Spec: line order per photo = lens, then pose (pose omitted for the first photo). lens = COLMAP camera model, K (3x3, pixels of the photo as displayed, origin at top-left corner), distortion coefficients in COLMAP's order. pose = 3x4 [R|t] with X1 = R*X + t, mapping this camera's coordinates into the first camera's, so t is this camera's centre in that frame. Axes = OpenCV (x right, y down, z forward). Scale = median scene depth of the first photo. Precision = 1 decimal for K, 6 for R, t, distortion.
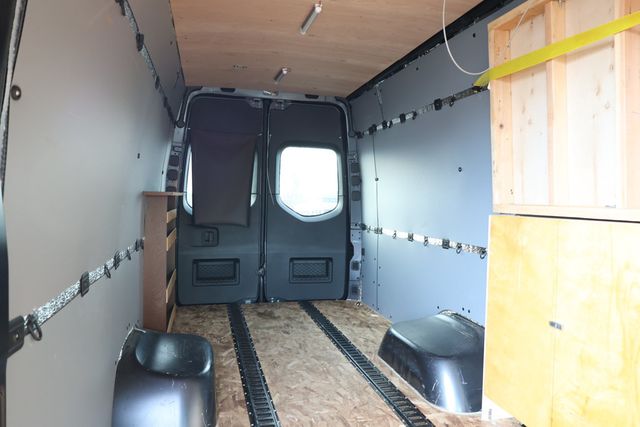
lens RADIAL K [[444.0, 0, 321.6], [0, 444.0, 214.4], [0, 0, 1]] dist [-0.004133, -0.000175]
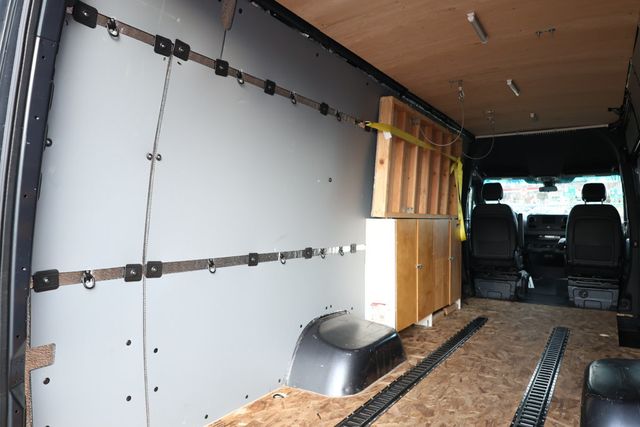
lens RADIAL K [[444.0, 0, 321.6], [0, 444.0, 214.4], [0, 0, 1]] dist [-0.004133, -0.000175]
pose [[-0.681000, -0.020733, 0.731990, -0.512175], [-0.001077, 0.999626, 0.027312, -0.051030], [-0.732282, 0.017811, -0.680768, 1.914434]]
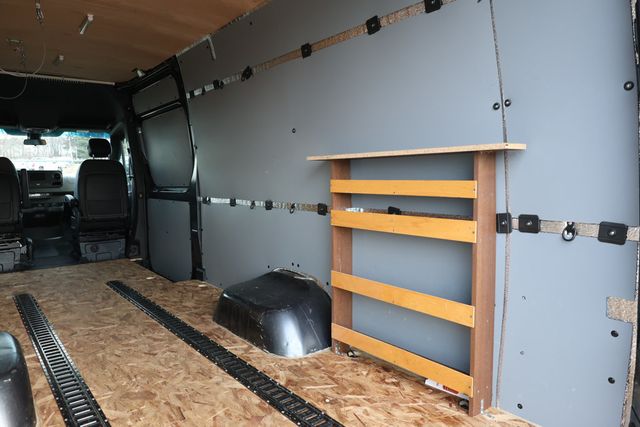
lens RADIAL K [[444.0, 0, 321.6], [0, 444.0, 214.4], [0, 0, 1]] dist [-0.004133, -0.000175]
pose [[-0.914518, 0.027309, -0.403622, 0.013059], [-0.018263, 0.993915, 0.108630, -0.033522], [0.404132, 0.106715, -0.908454, 1.953833]]
